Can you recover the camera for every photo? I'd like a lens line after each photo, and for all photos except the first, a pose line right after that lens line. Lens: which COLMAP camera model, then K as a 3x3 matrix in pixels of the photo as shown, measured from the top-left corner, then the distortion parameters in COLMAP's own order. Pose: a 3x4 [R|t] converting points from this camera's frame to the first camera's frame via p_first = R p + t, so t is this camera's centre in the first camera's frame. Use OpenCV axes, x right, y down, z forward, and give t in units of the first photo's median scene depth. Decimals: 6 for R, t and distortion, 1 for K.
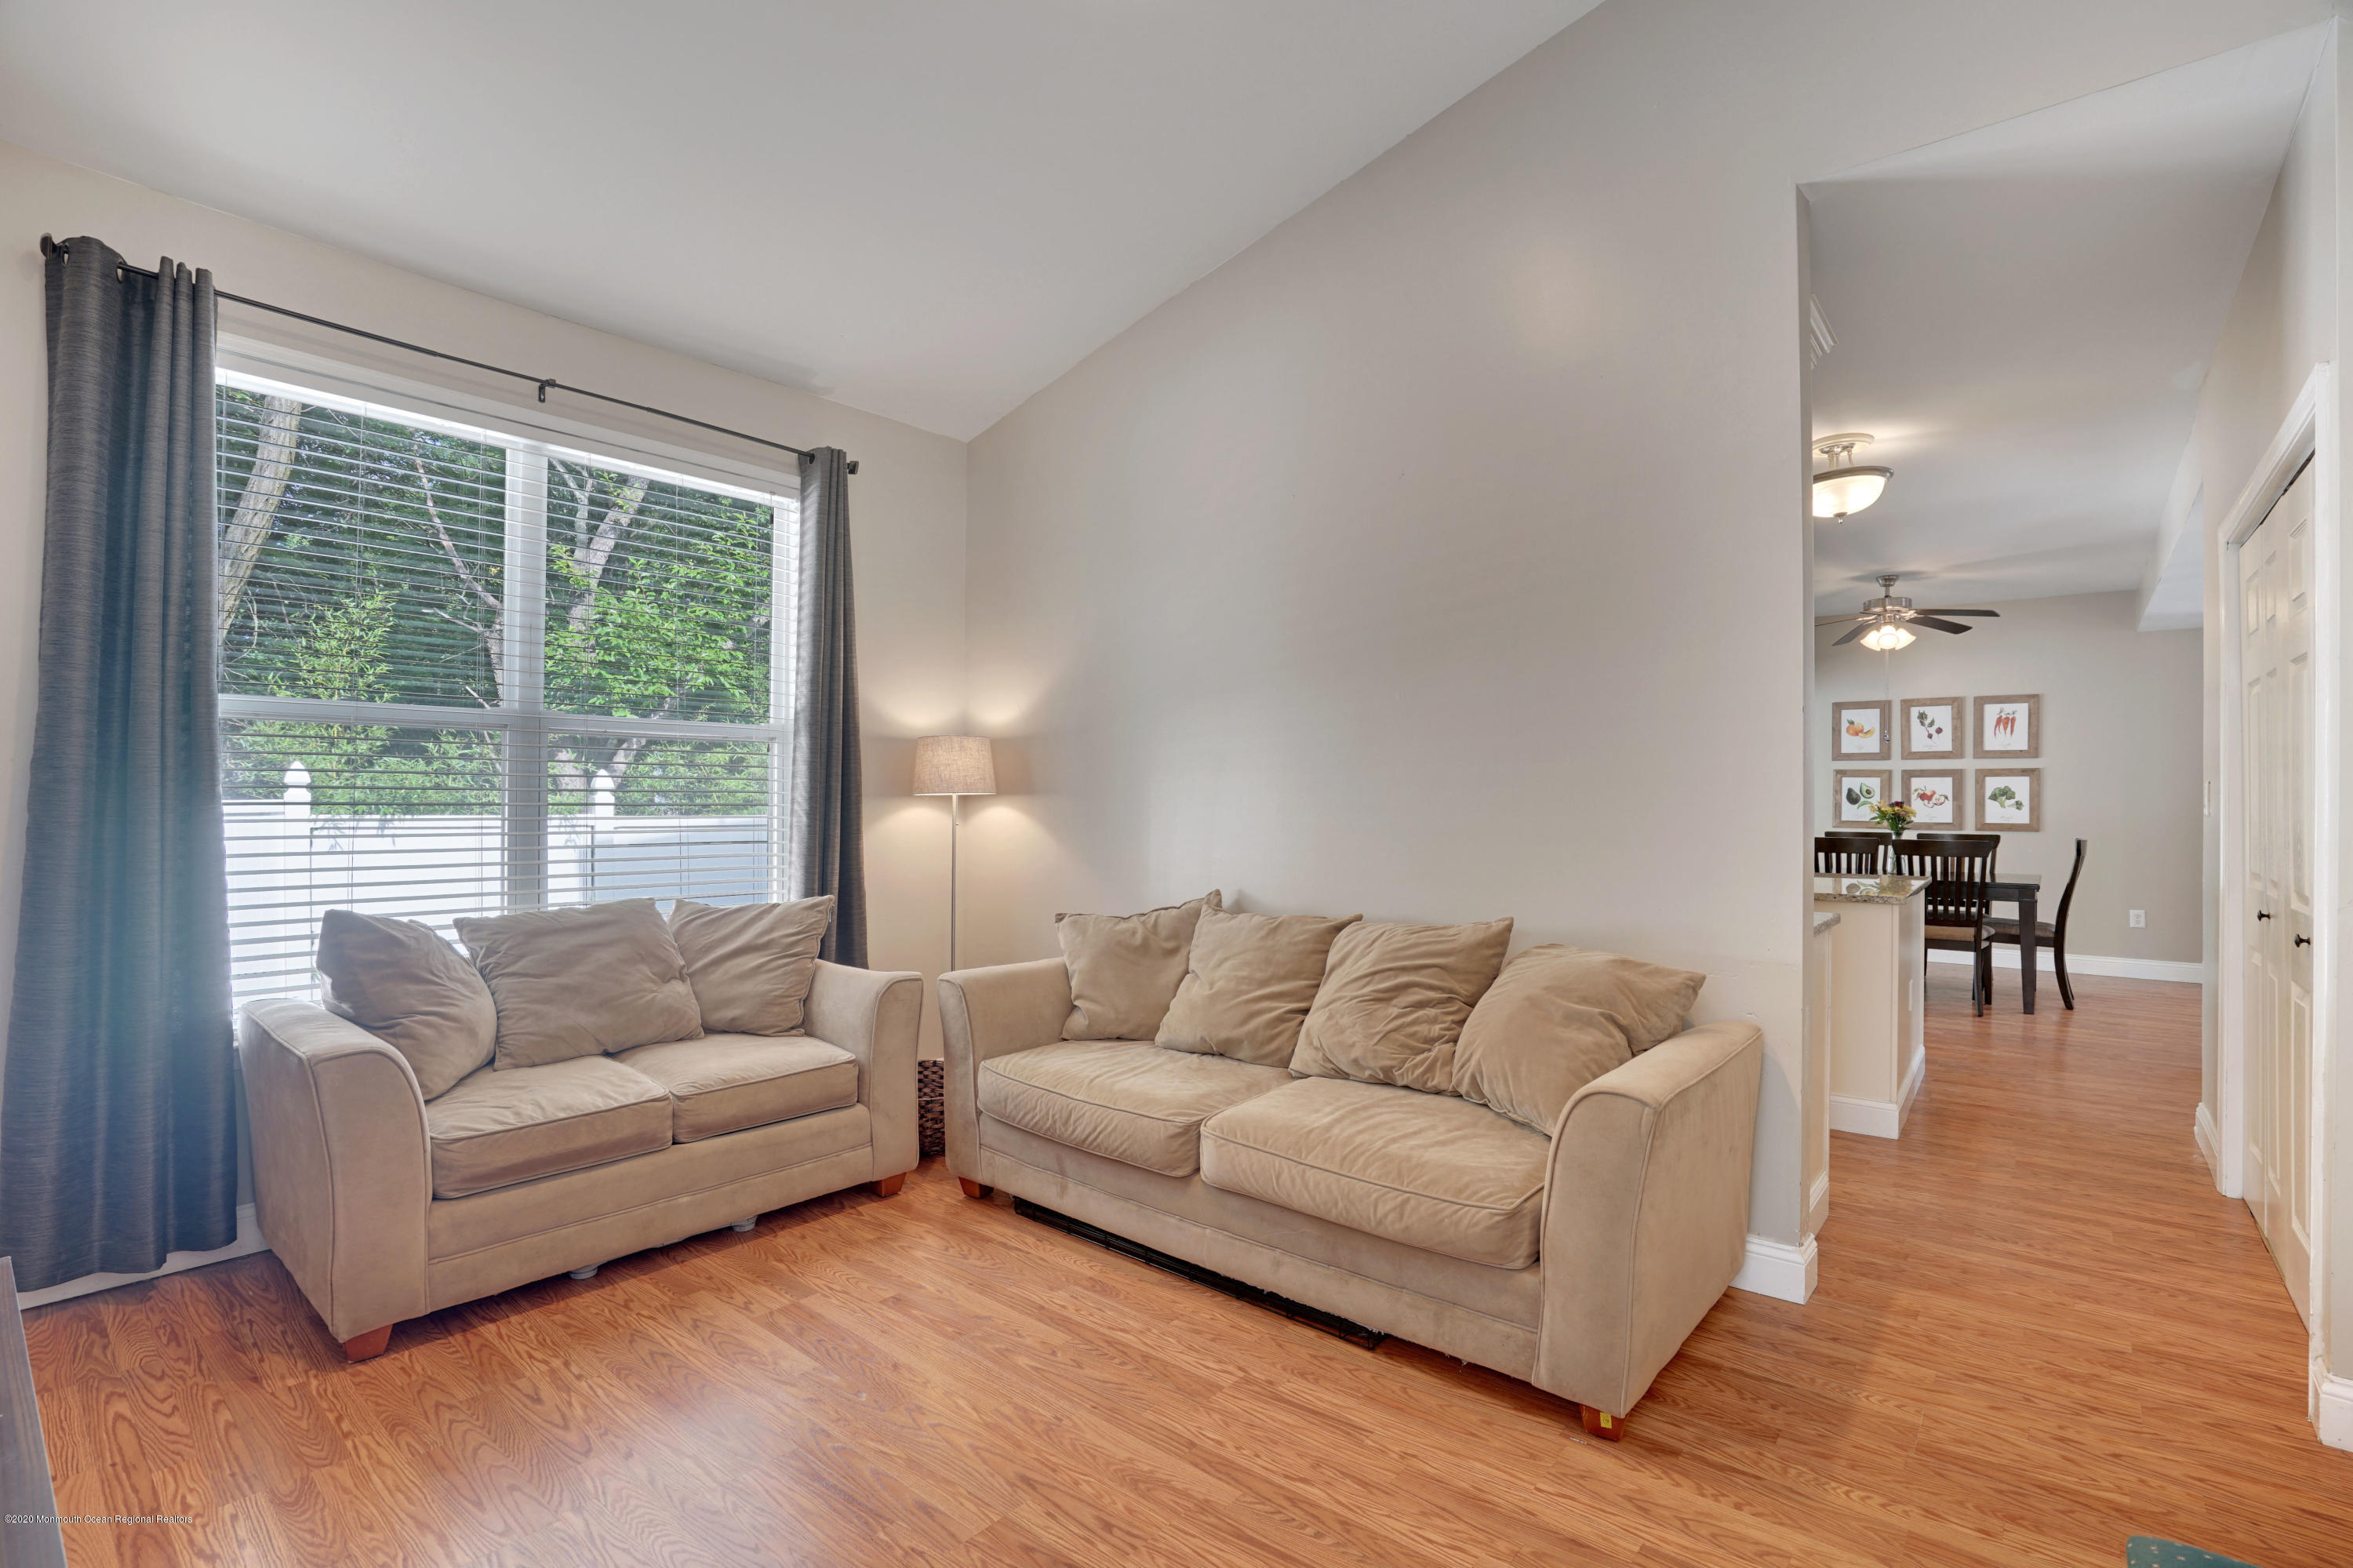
lens RADIAL K [[1084.5, 0, 1182.0], [0, 1084.5, 799.0], [0, 0, 1]] dist [-0.043286, 0.020257]
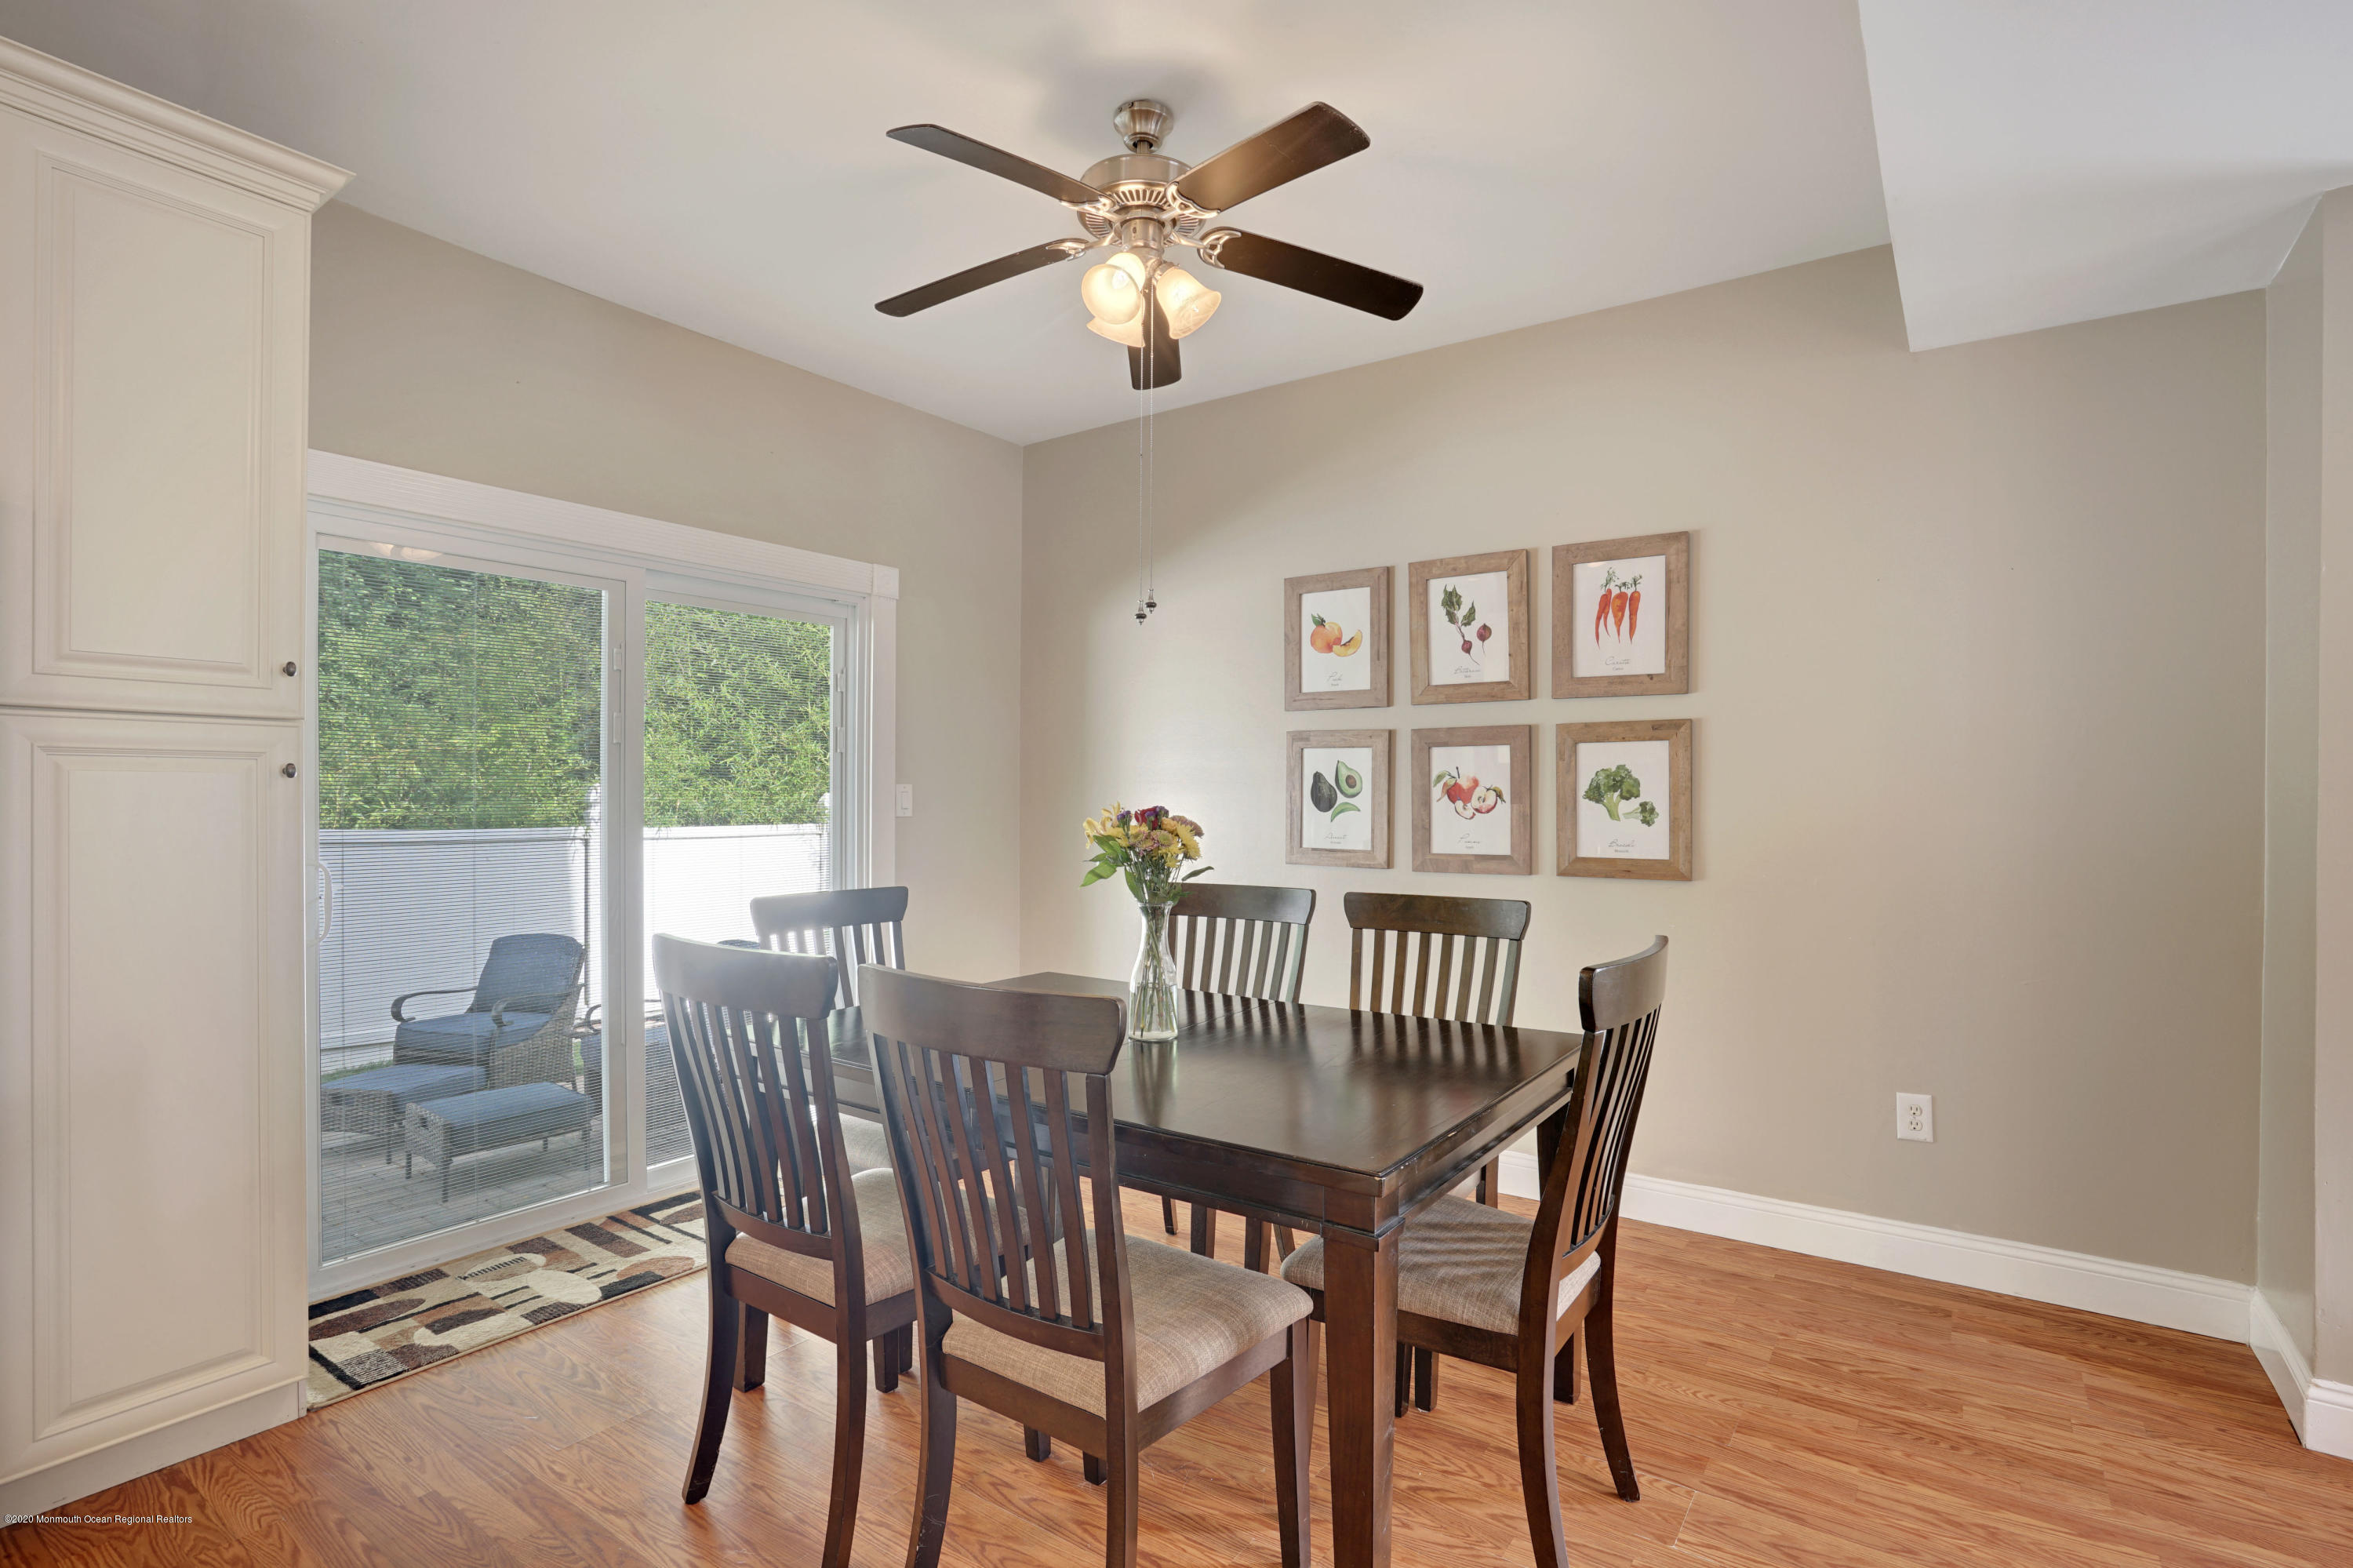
lens RADIAL K [[1137.5, 0, 1169.1], [0, 1137.5, 794.3], [0, 0, 1]] dist [-0.051868, 0.026524]
pose [[0.997618, -0.002698, 0.068925, 0.563101], [0.002827, 0.999994, -0.001778, -0.000958], [-0.068920, 0.001968, 0.997620, 0.575889]]
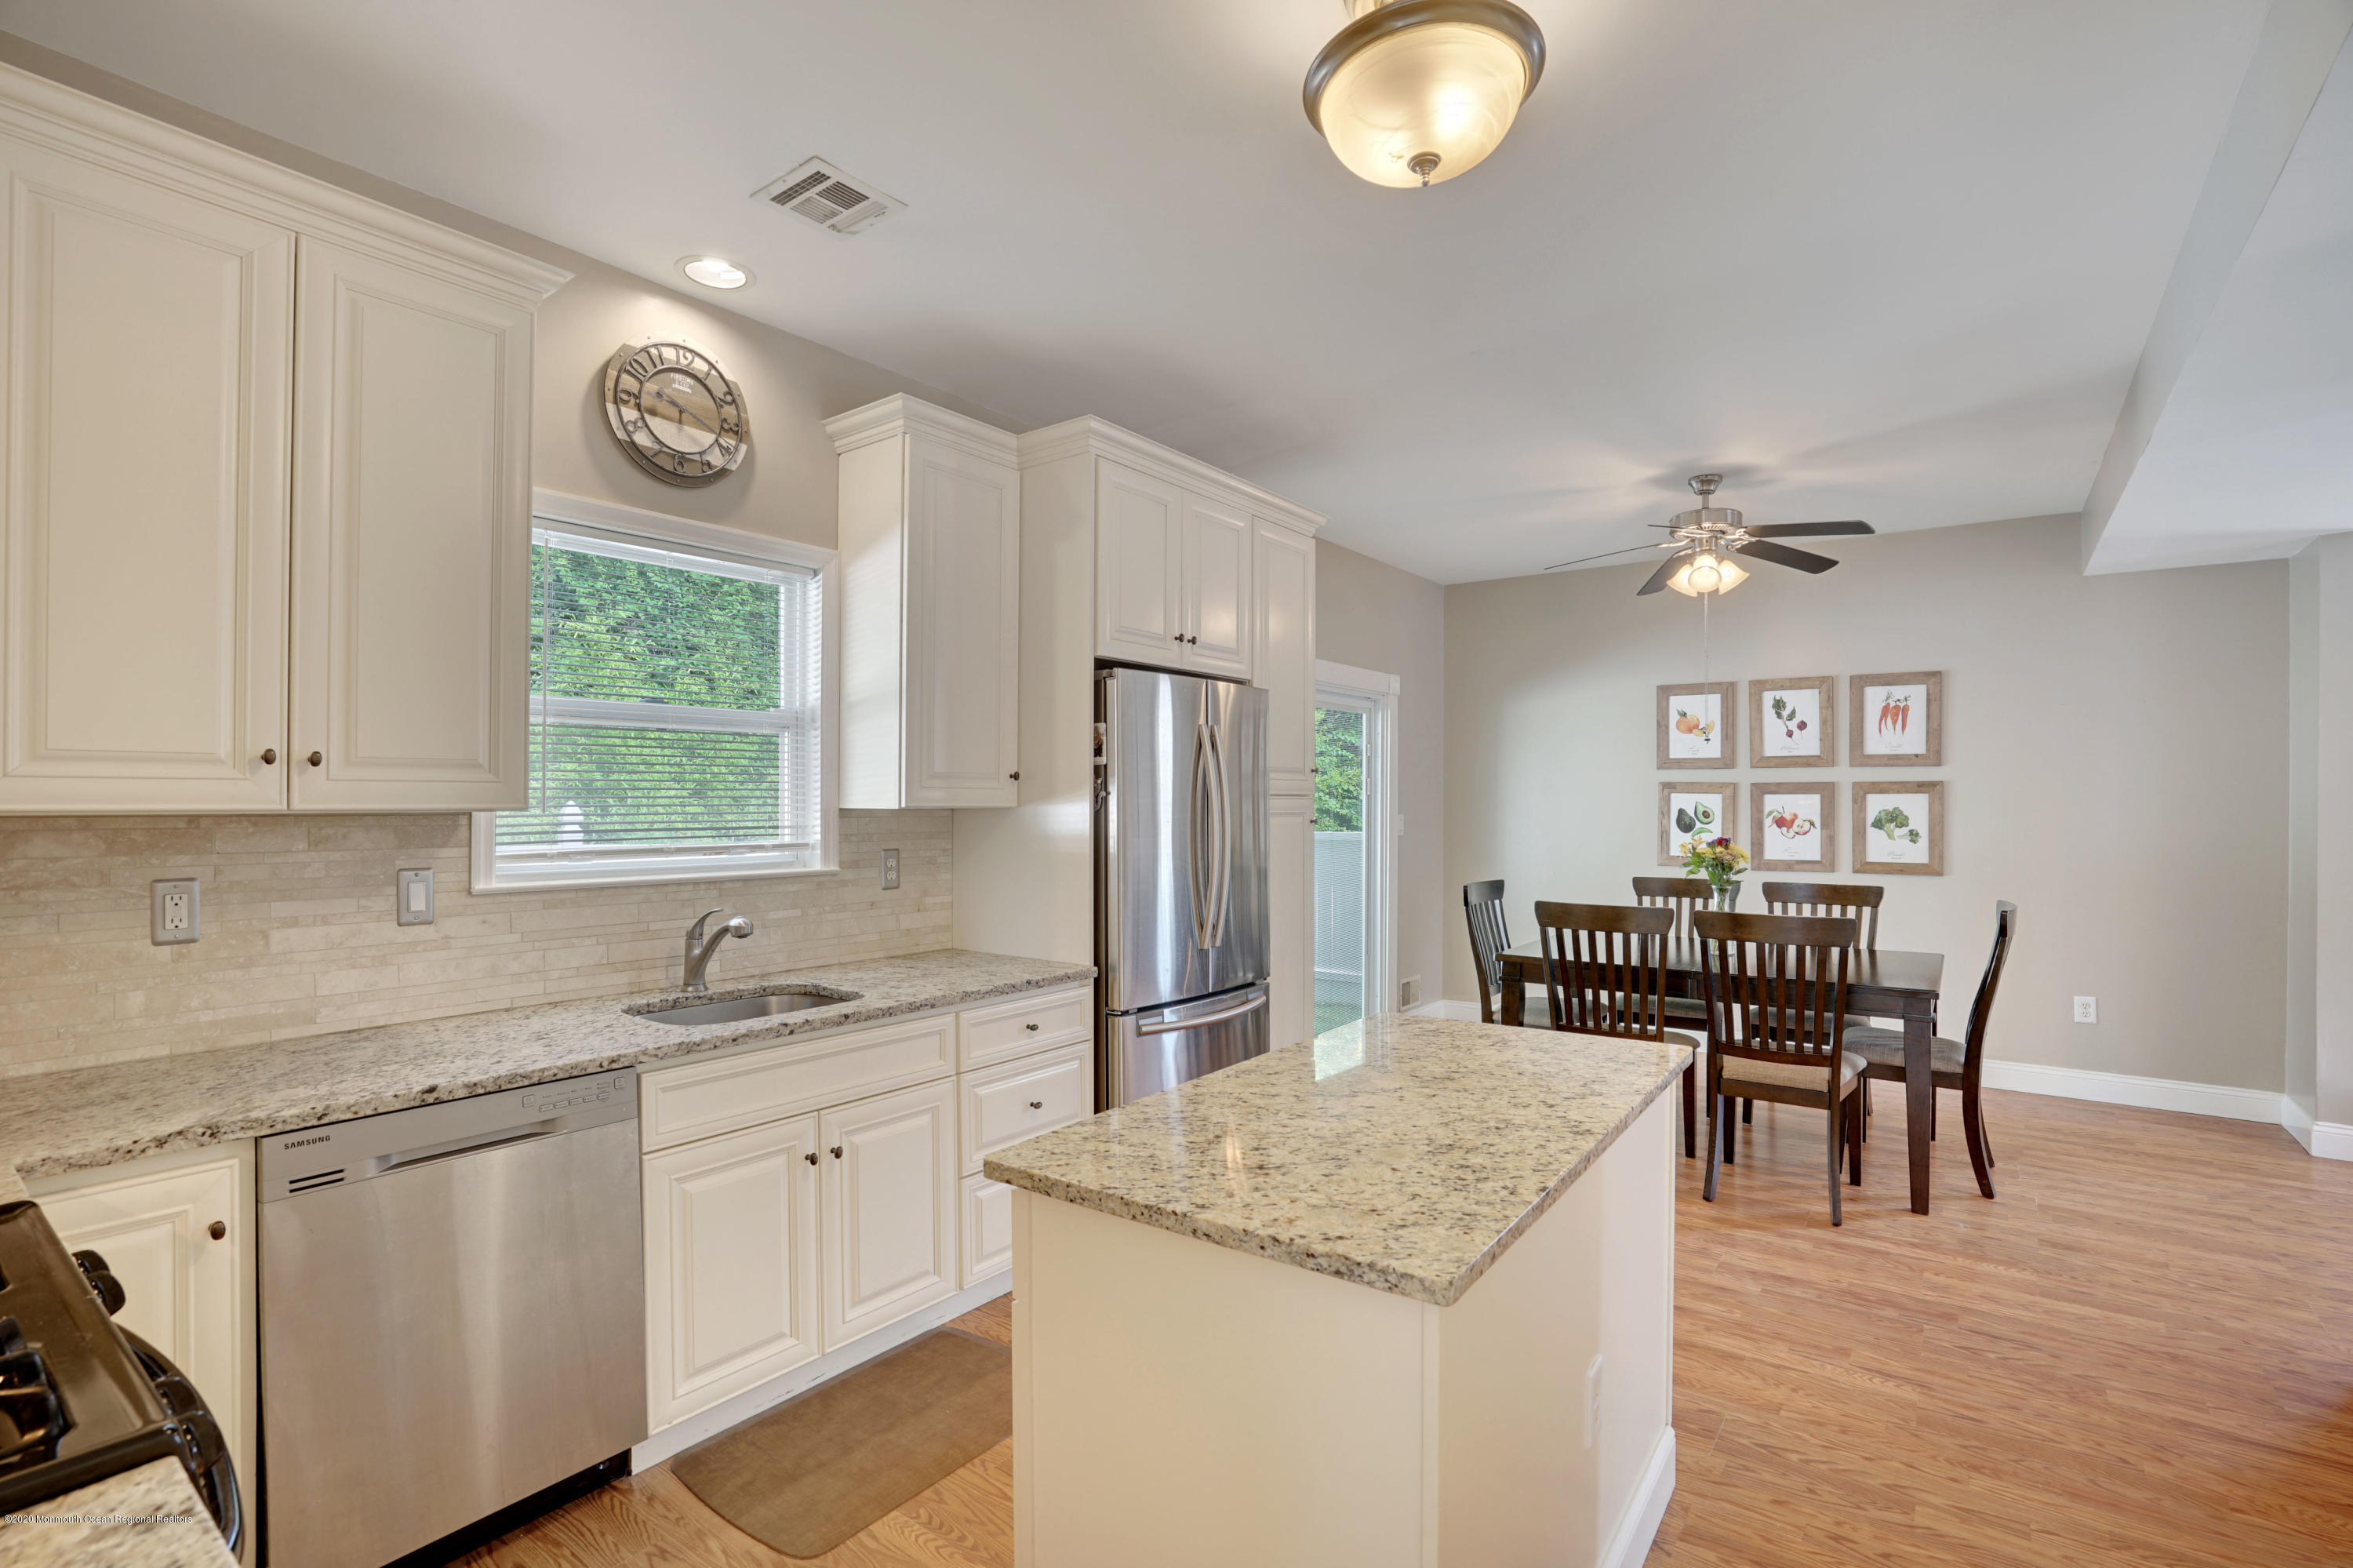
lens RADIAL K [[1084.5, 0, 1182.0], [0, 1084.5, 799.0], [0, 0, 1]] dist [-0.043286, 0.020257]
pose [[0.998641, -0.002672, 0.052046, 0.280645], [0.002735, 0.999996, -0.001131, -0.017610], [-0.052043, 0.001272, 0.998644, 0.339421]]
